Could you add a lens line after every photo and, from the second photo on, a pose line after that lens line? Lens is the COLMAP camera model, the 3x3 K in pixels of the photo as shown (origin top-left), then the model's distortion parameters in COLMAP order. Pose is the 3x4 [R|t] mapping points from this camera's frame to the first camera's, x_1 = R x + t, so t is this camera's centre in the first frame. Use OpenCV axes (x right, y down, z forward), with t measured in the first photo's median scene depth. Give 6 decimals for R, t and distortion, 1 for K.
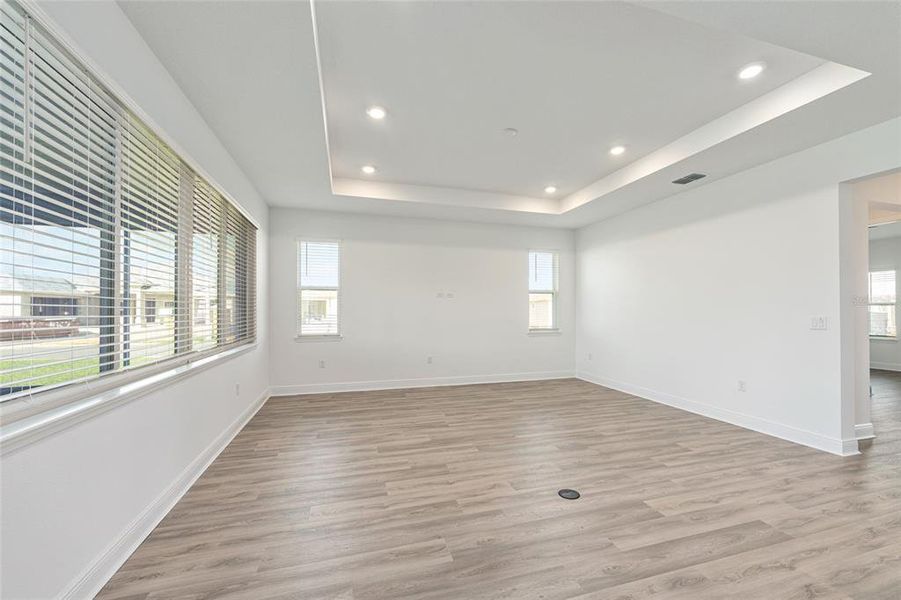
lens RADIAL K [[368.5, 0, 458.9], [0, 368.5, 305.1], [0, 0, 1]] dist [0.001487, -0.000500]
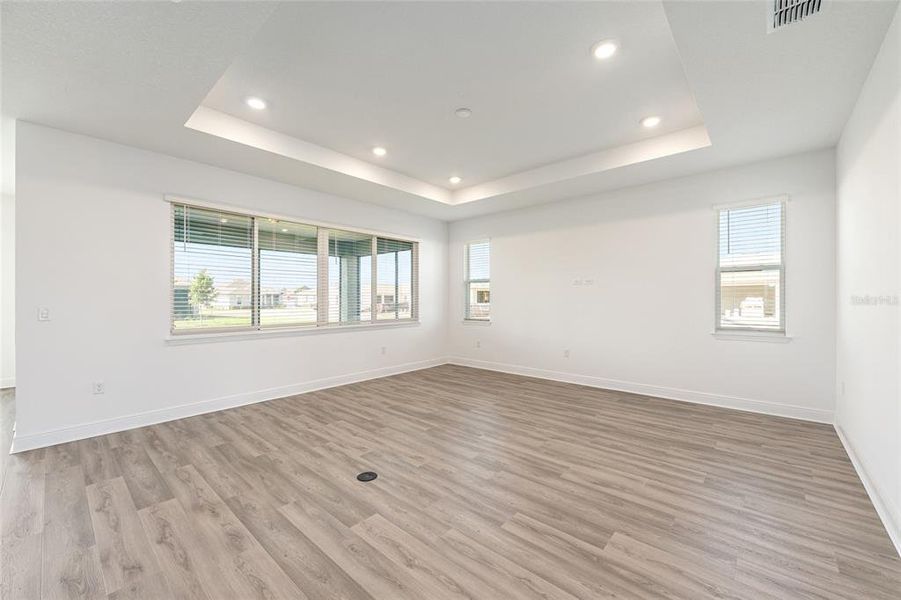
lens RADIAL K [[358.4, 0, 444.3], [0, 358.4, 298.6], [0, 0, 1]] dist [0.001633, 0.000184]
pose [[0.512840, -0.001817, -0.858482, 0.965926], [0.014723, 0.999869, 0.006679, 0.004028], [0.858358, -0.016064, 0.512800, 0.507868]]
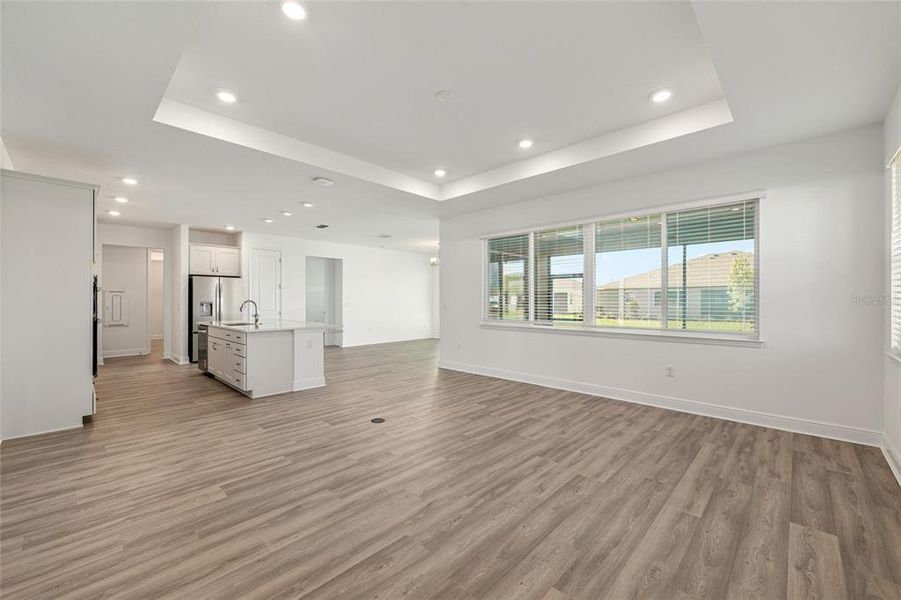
lens RADIAL K [[358.4, 0, 456.7], [0, 358.4, 294.3], [0, 0, 1]] dist [0.001633, 0.000184]
pose [[-0.868463, -0.006928, -0.495705, 0.570658], [0.008153, 0.999568, -0.028254, 0.024412], [0.495687, -0.028579, -0.868031, 1.862213]]
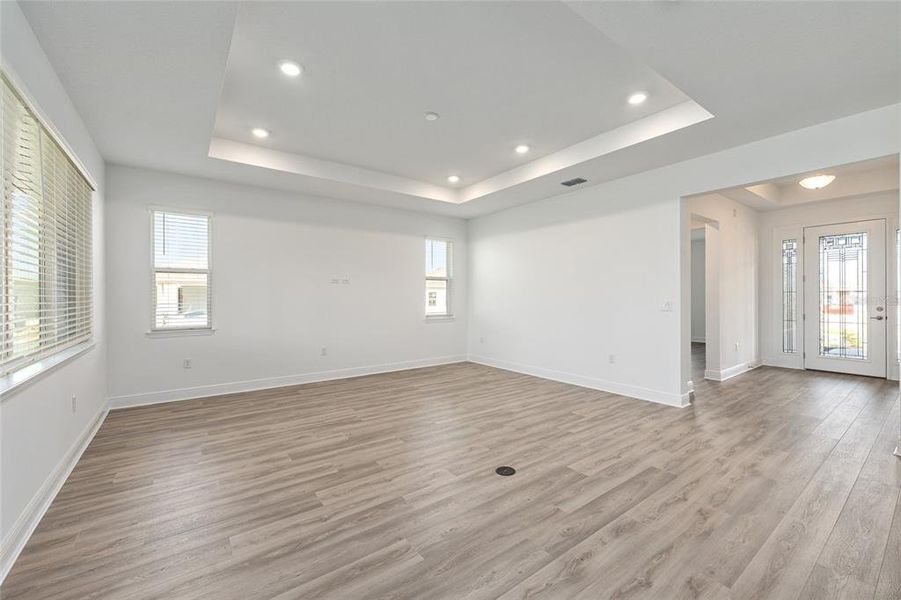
lens RADIAL K [[368.5, 0, 457.4], [0, 368.5, 299.0], [0, 0, 1]] dist [0.001487, -0.000500]
pose [[0.940101, -0.005284, 0.340856, -0.141307], [-0.000995, 0.999833, 0.018246, 0.001034], [-0.340896, -0.017493, 0.939938, 0.047578]]
